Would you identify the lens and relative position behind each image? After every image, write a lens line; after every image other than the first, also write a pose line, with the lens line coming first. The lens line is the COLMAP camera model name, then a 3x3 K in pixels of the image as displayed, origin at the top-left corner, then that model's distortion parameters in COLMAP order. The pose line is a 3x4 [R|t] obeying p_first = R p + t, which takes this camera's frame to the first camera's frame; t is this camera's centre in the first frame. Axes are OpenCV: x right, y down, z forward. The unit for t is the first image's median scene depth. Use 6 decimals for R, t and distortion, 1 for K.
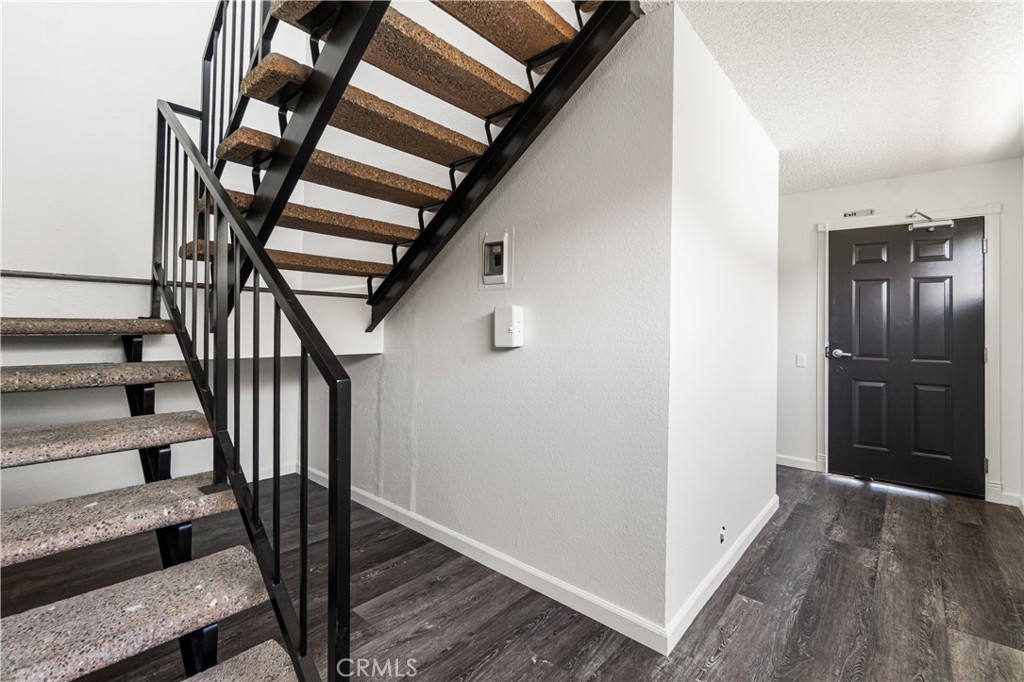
lens RADIAL K [[454.1, 0, 502.3], [0, 454.1, 336.0], [0, 0, 1]] dist [-0.000674, -0.000022]
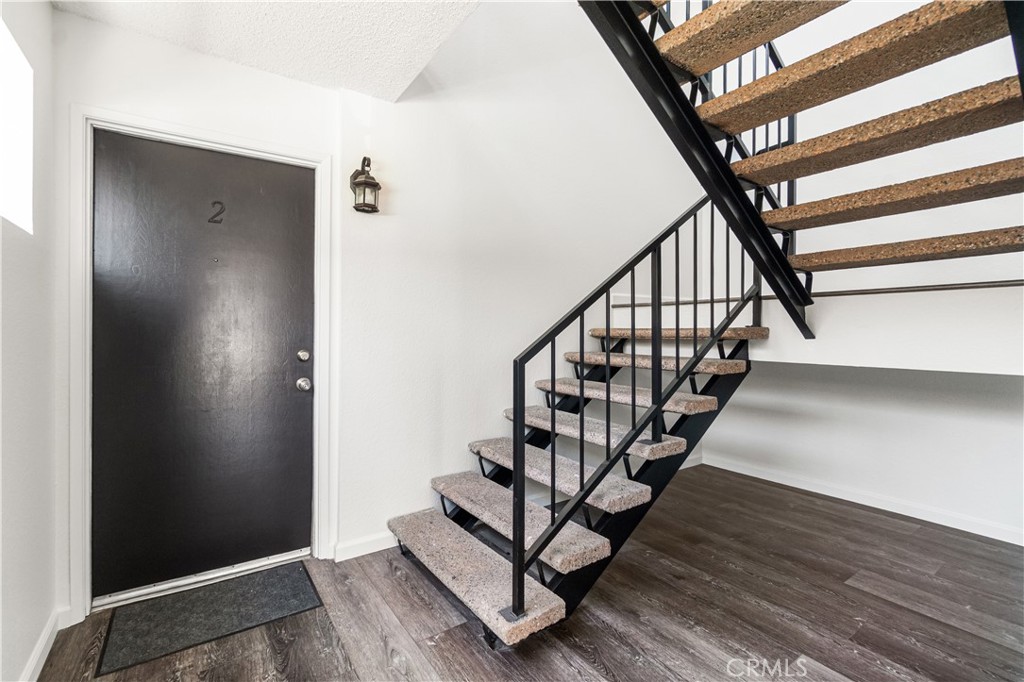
lens RADIAL K [[454.1, 0, 502.3], [0, 454.1, 336.0], [0, 0, 1]] dist [-0.000674, -0.000022]
pose [[-0.231415, -0.001301, -0.972854, 0.593282], [-0.017999, 0.999834, 0.002944, -0.003810], [0.972689, 0.018191, -0.231400, 0.583735]]
